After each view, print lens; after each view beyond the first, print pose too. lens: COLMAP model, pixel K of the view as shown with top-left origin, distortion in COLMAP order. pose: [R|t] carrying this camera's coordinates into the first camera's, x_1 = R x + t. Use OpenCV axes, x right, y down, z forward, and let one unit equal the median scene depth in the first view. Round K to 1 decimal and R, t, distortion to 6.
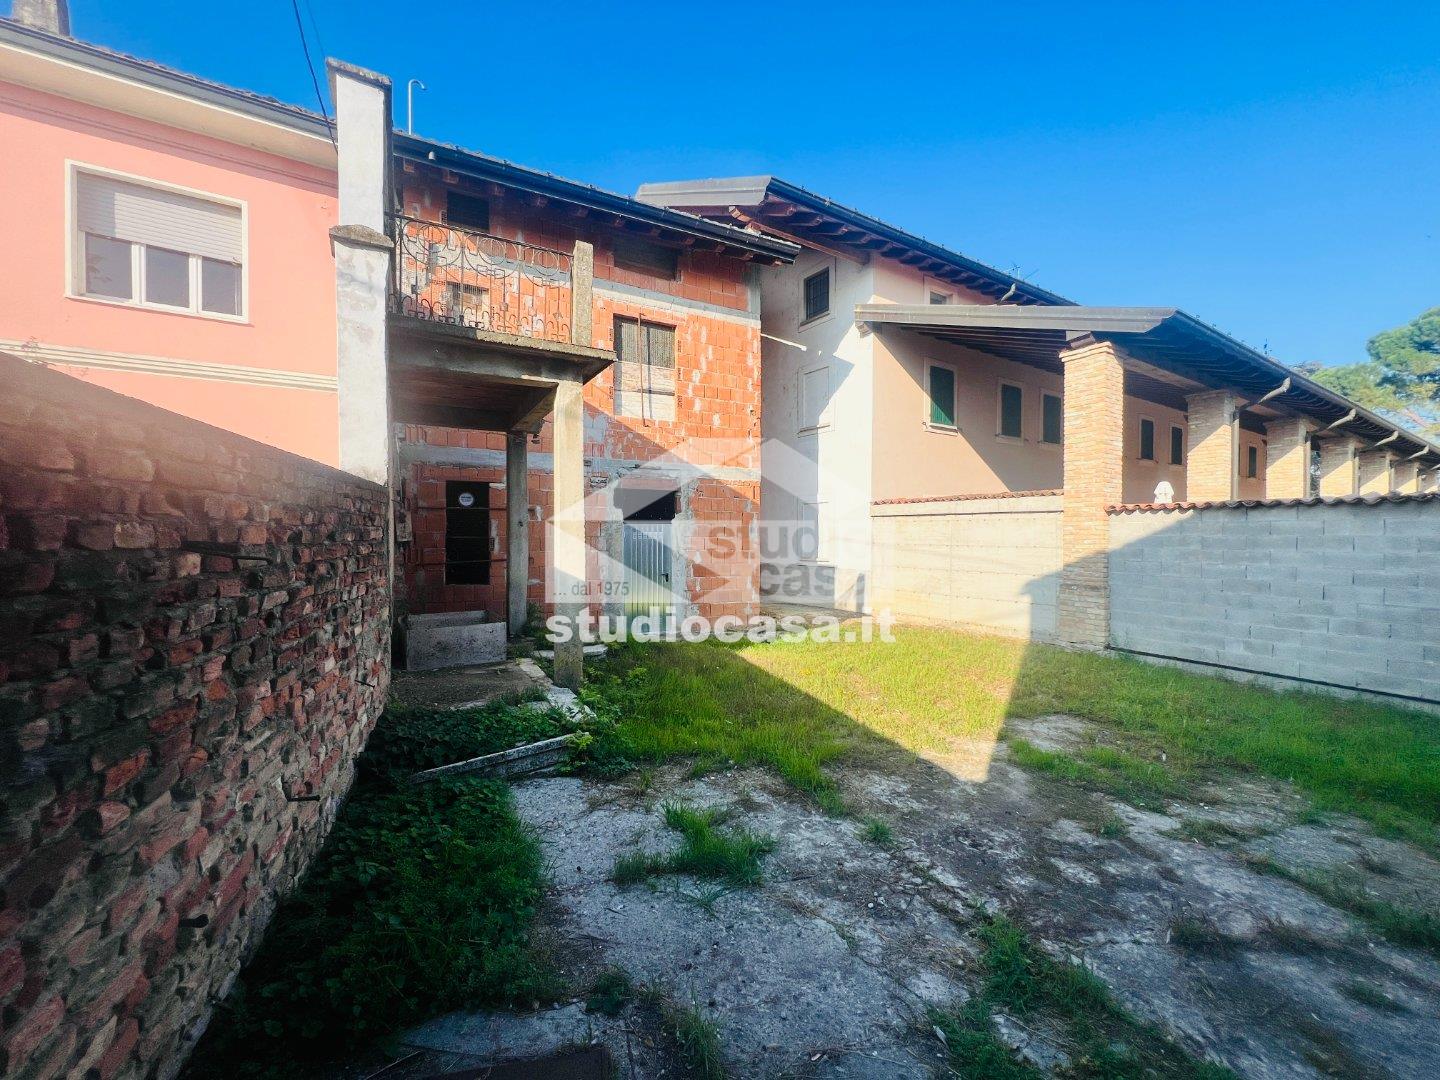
lens RADIAL K [[576.3, 0, 718.3], [0, 576.3, 541.0], [0, 0, 1]] dist [-0.000428, 0.000313]
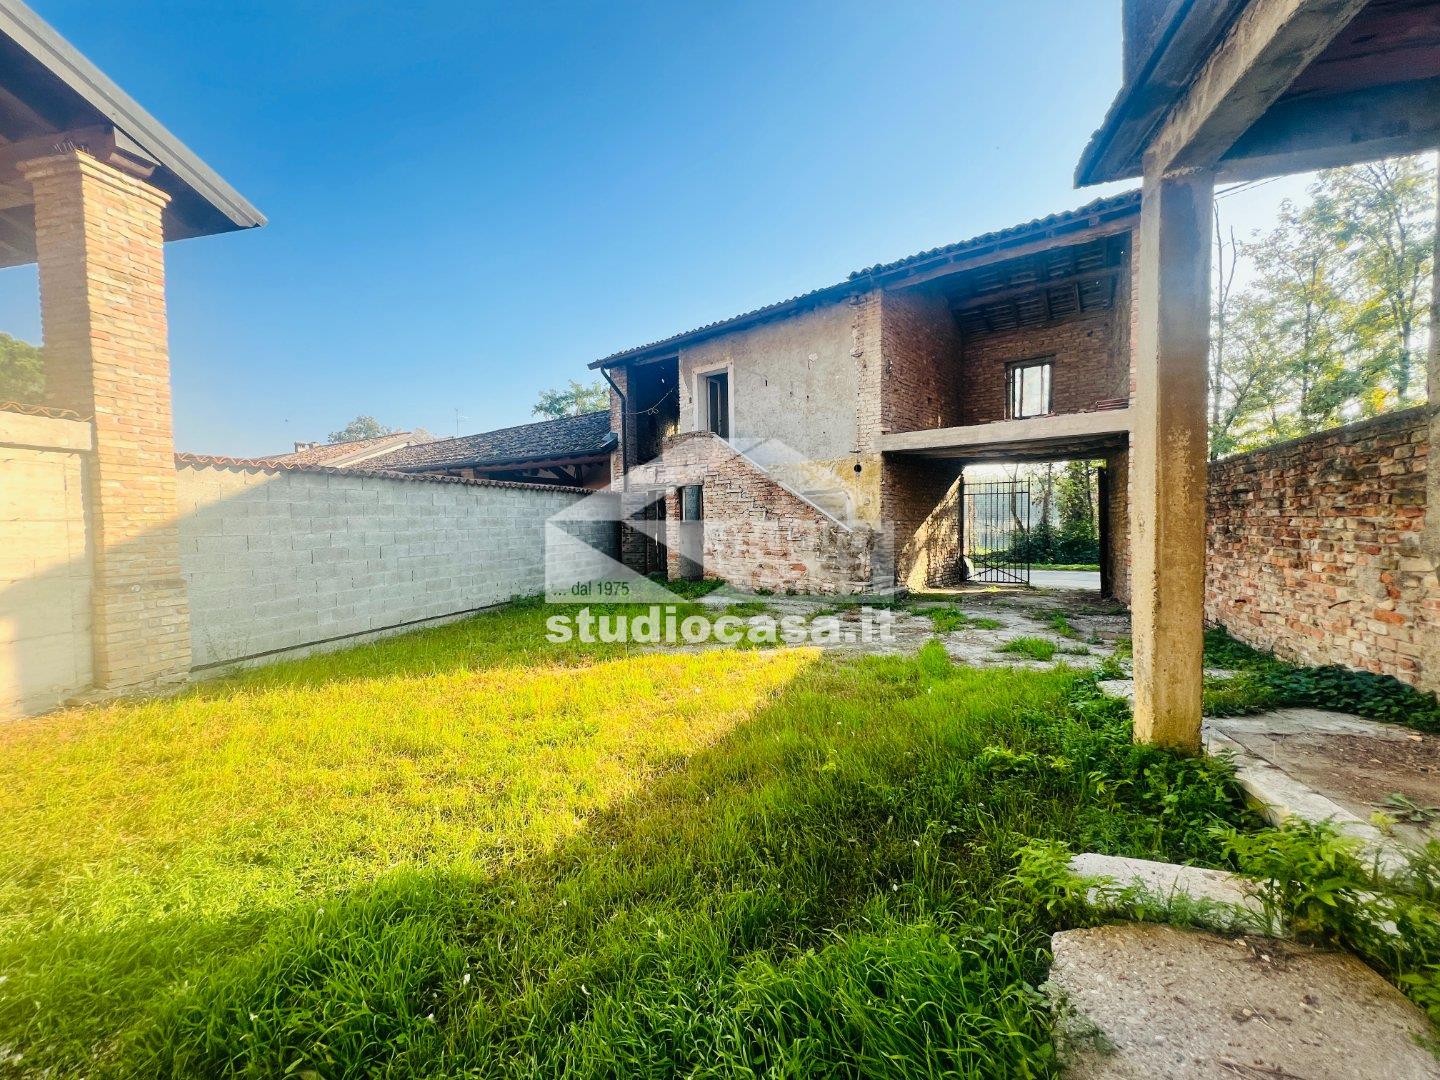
lens RADIAL K [[576.3, 0, 718.3], [0, 576.3, 541.0], [0, 0, 1]] dist [-0.000428, 0.000313]
pose [[-0.704196, -0.022627, 0.709645, -0.255502], [0.017102, 0.998662, 0.048812, 0.018940], [-0.709800, 0.046509, -0.702867, 1.237217]]
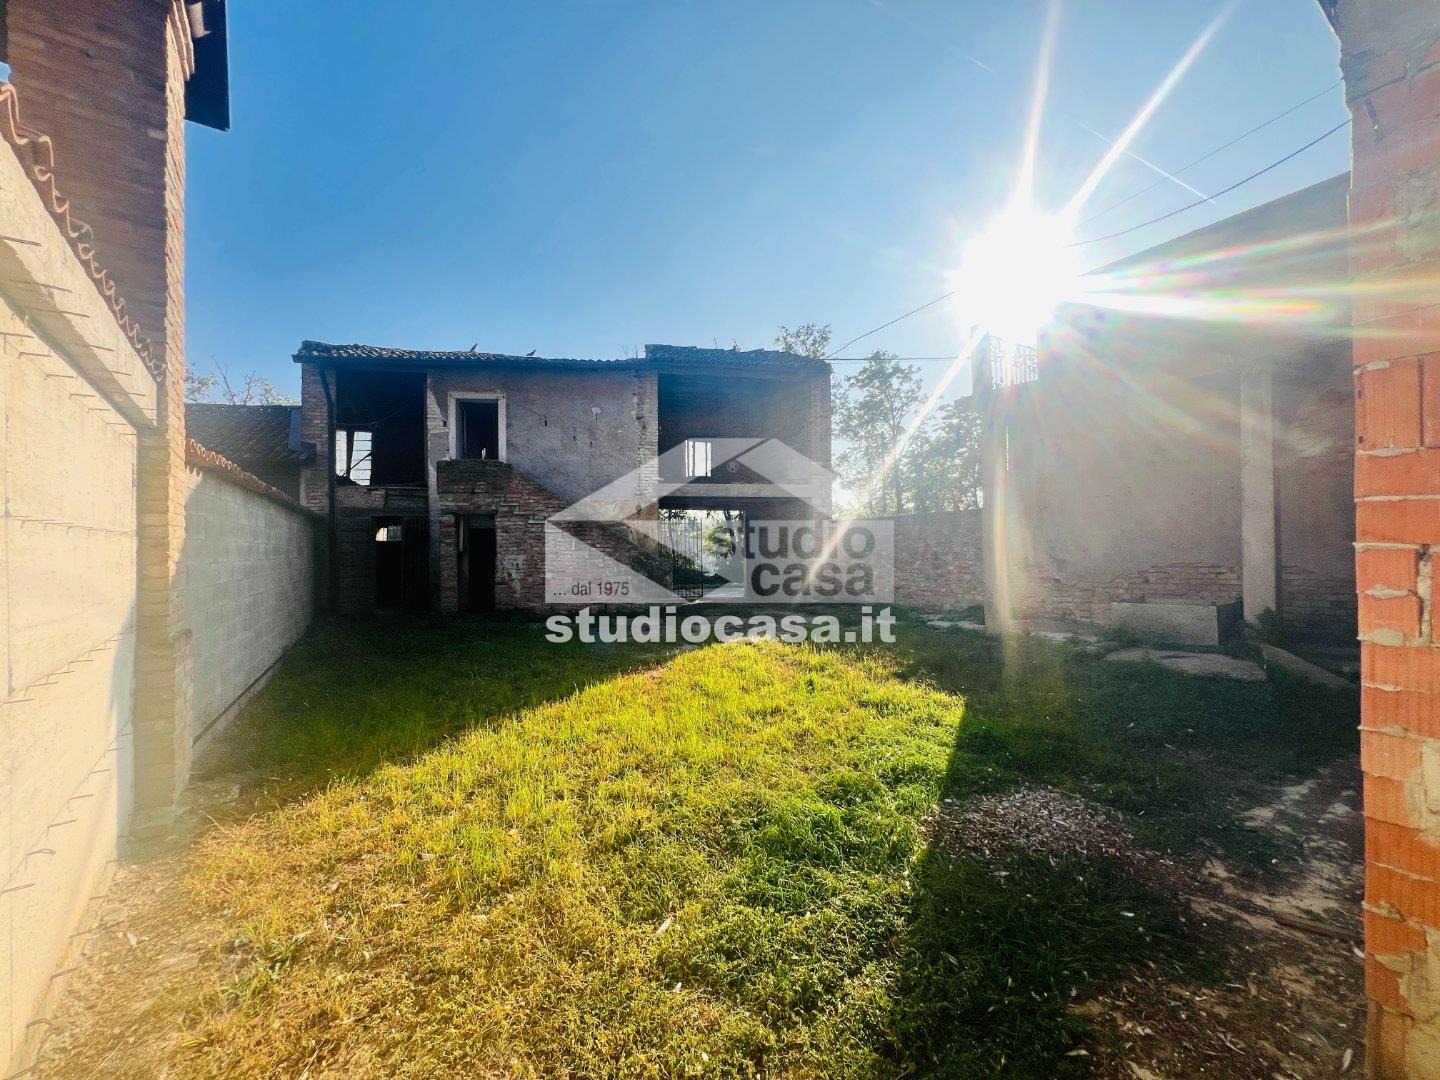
lens RADIAL K [[576.3, 0, 718.3], [0, 576.3, 541.0], [0, 0, 1]] dist [-0.000428, 0.000313]
pose [[-0.998207, 0.004053, -0.059714, 0.370312], [0.004202, 0.999988, -0.002365, 0.019943], [0.059704, -0.002612, -0.998213, 1.738518]]
